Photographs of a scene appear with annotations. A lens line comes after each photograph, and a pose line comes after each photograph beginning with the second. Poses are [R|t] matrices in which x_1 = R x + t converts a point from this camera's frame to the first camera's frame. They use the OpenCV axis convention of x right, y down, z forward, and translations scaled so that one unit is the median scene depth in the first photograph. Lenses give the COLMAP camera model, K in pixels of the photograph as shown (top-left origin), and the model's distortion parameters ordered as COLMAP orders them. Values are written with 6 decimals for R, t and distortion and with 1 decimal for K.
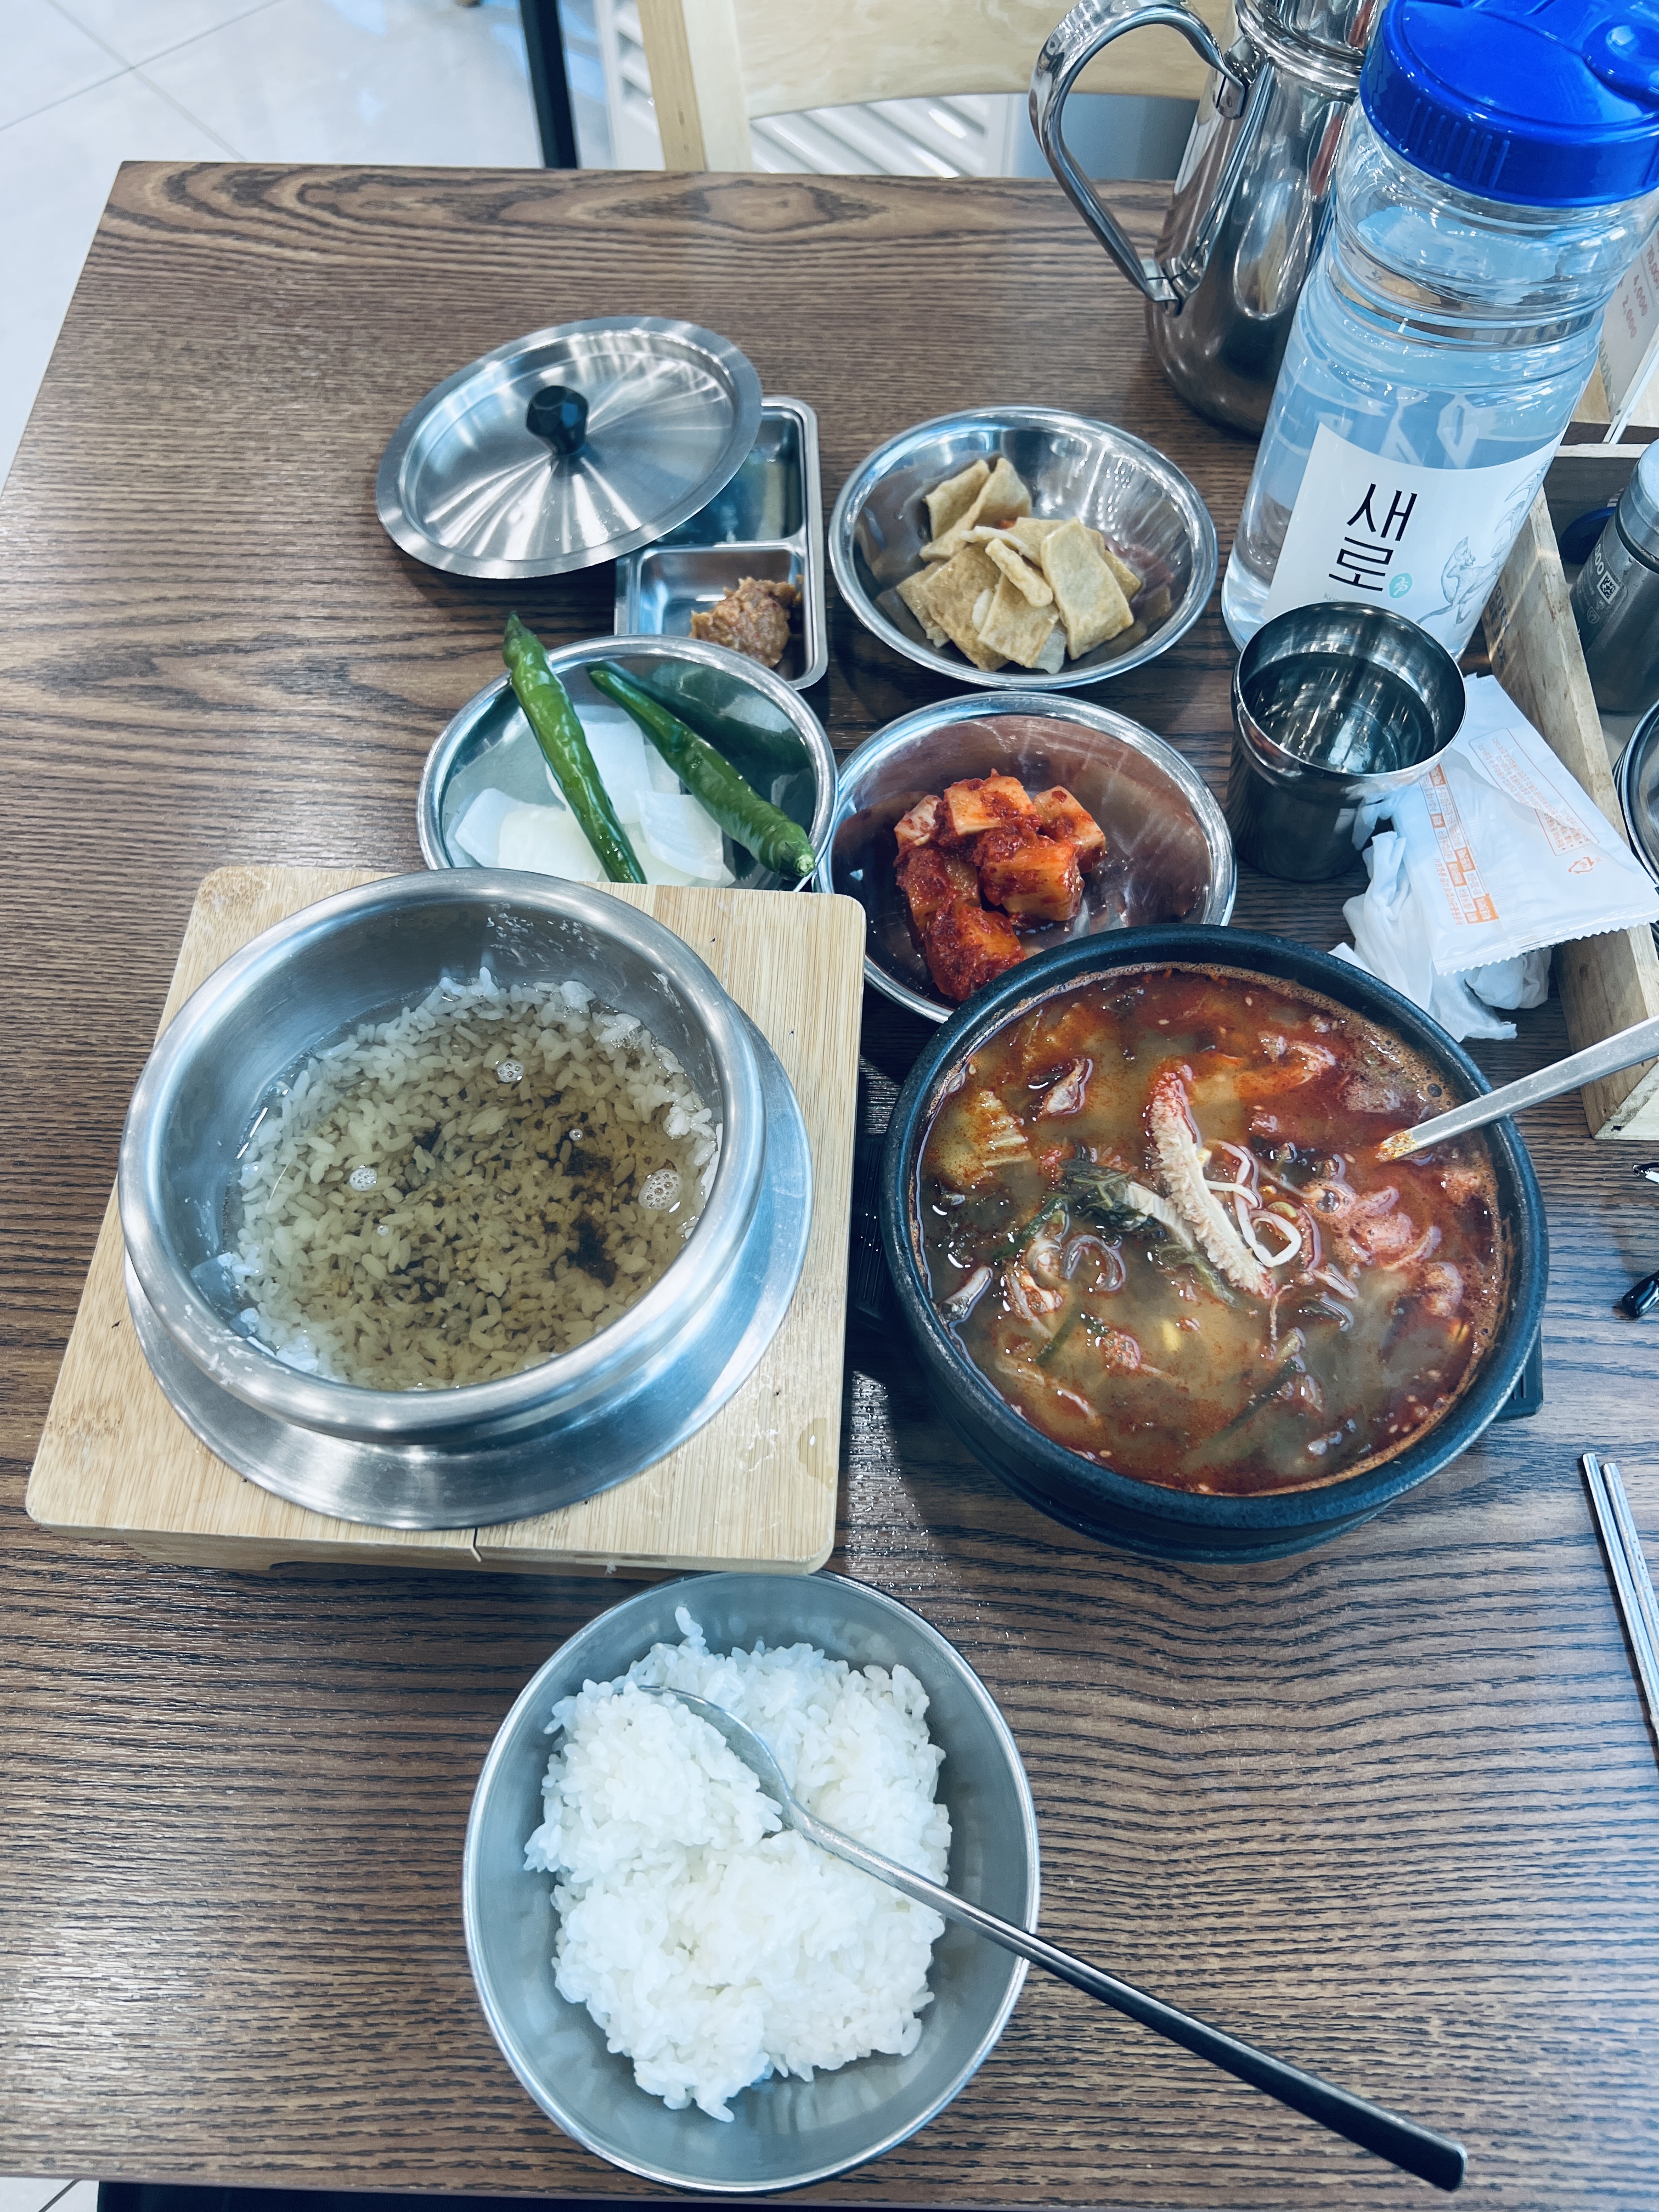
lens RADIAL K [[1605.2, 0, 829.5], [0, 1605.2, 1106.0], [0, 0, 1]] dist [0.000506, -0.024254]
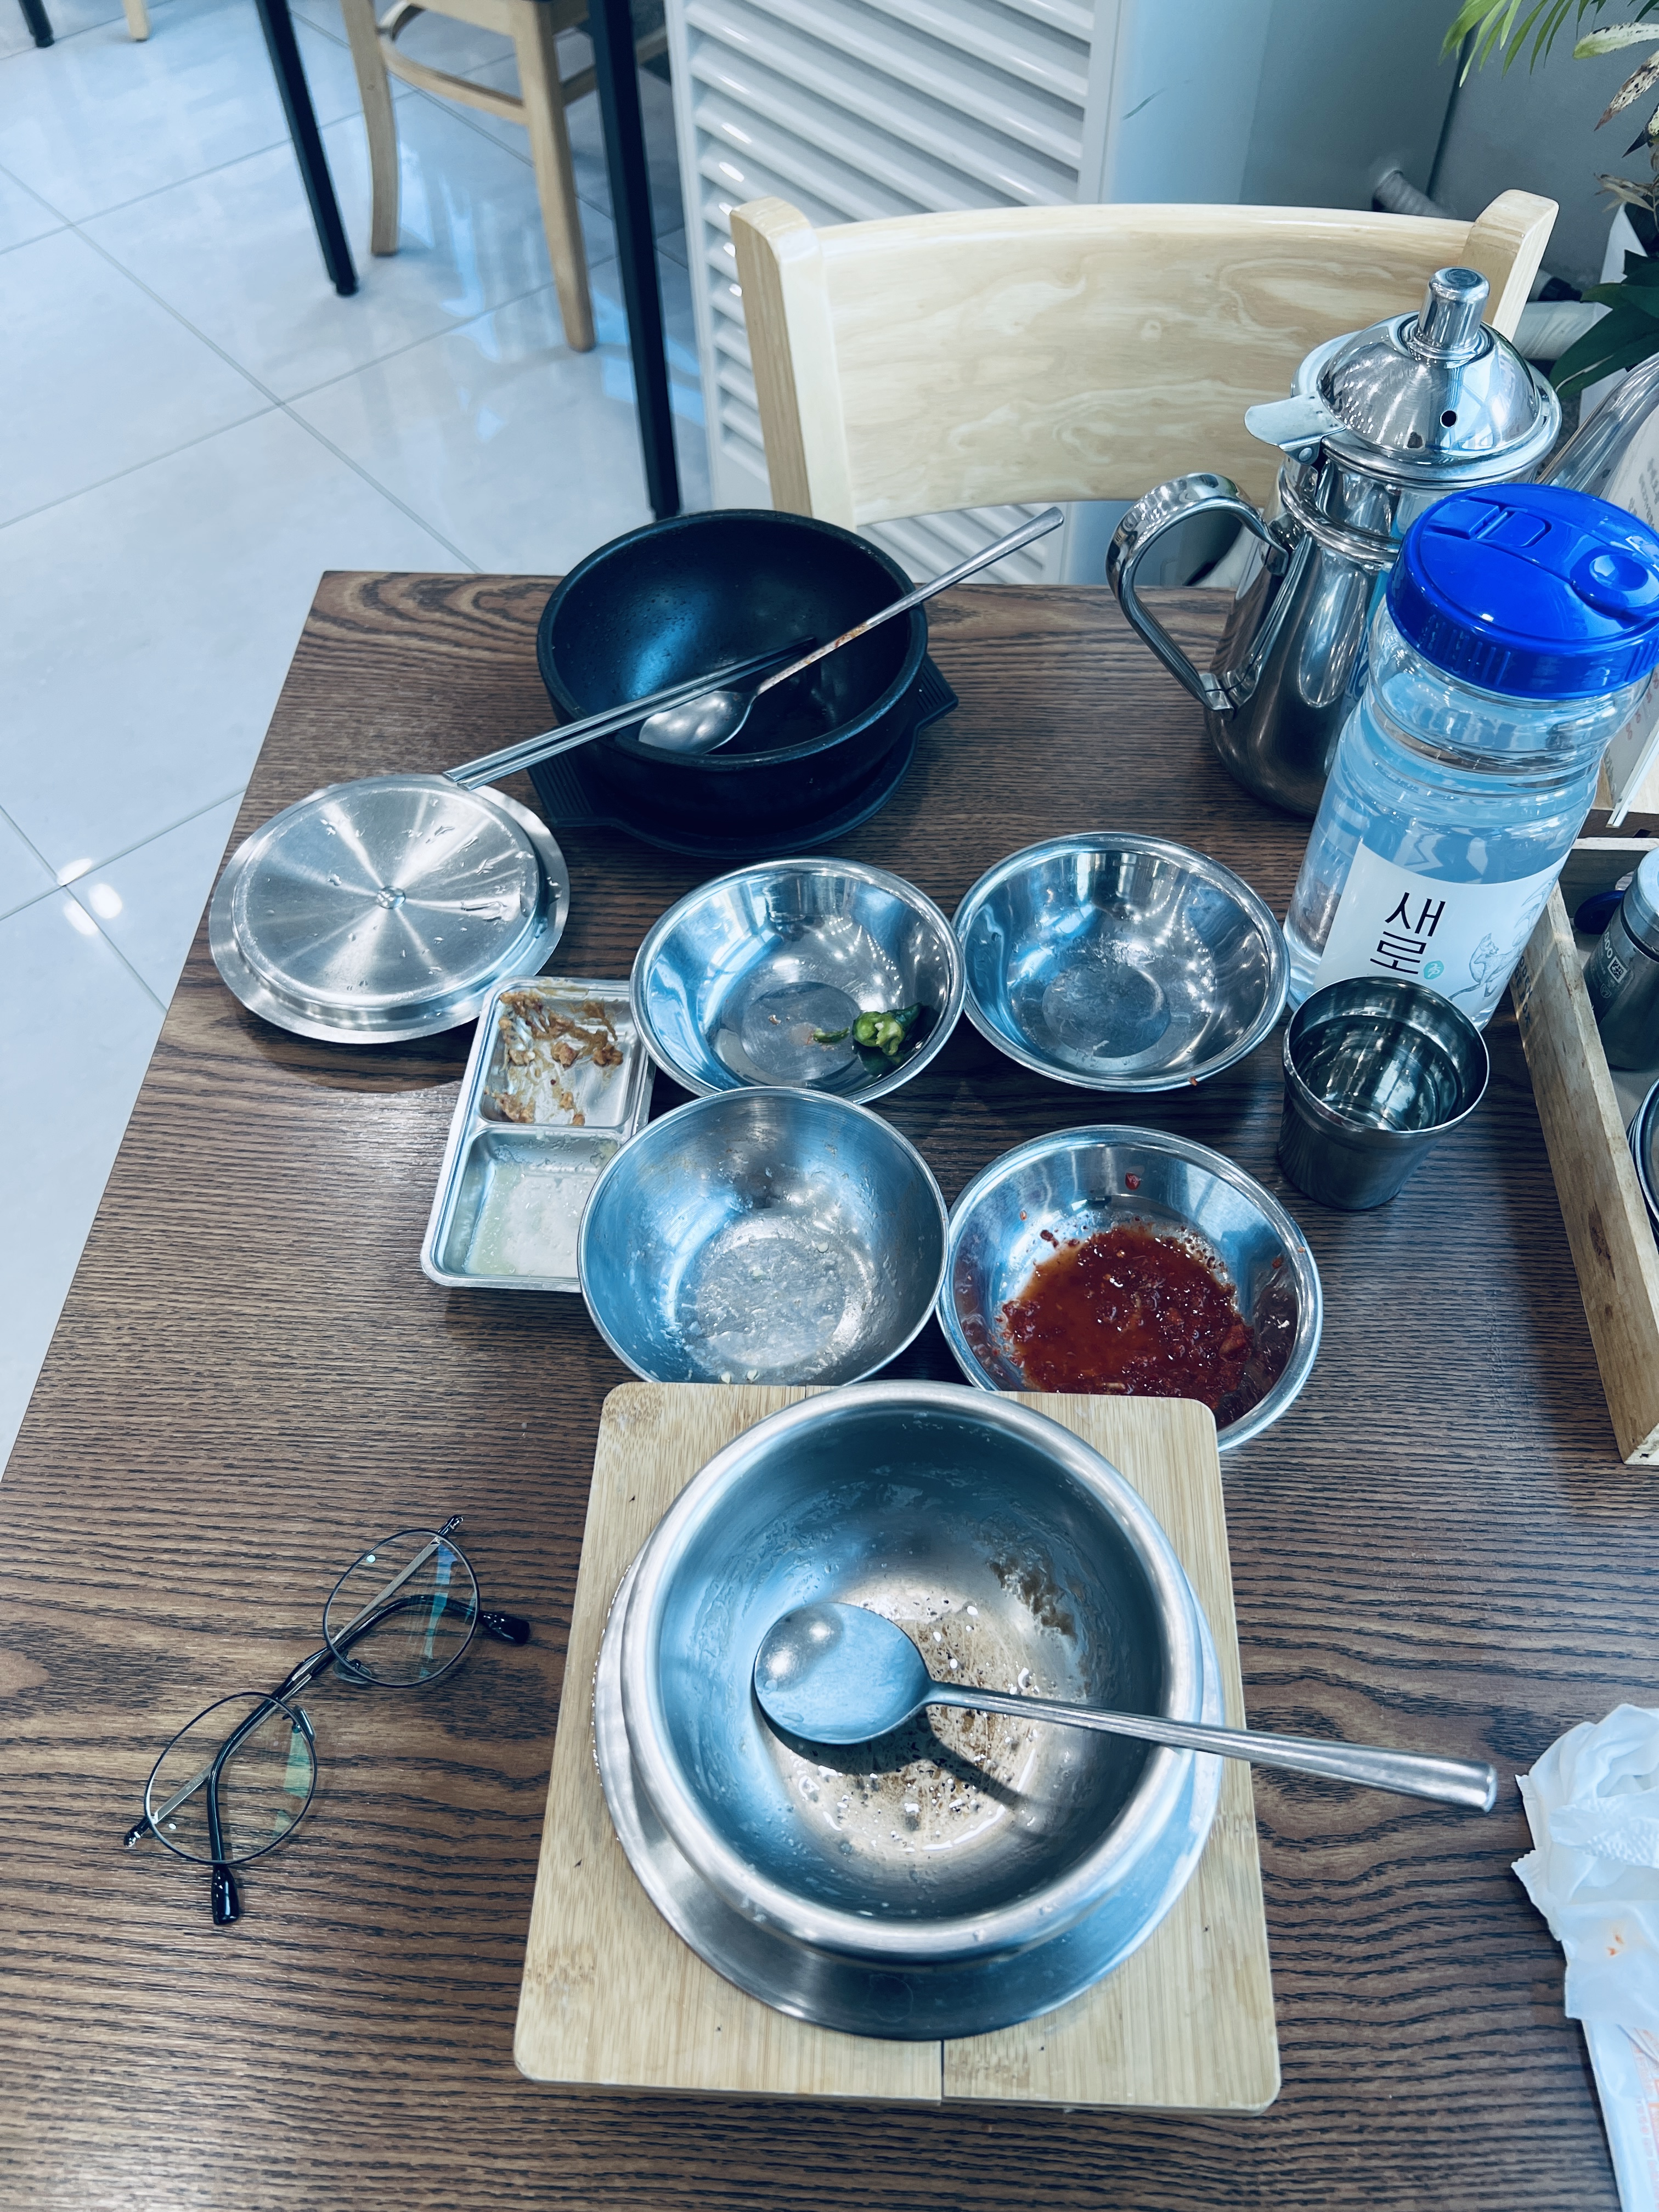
lens RADIAL K [[1605.2, 0, 829.5], [0, 1605.2, 1106.0], [0, 0, 1]] dist [0.000506, -0.024254]
pose [[0.999503, 0.010601, -0.029683, -0.052421], [-0.014397, 0.991311, -0.130750, -0.084831], [0.028040, 0.131112, 0.990971, -0.174729]]
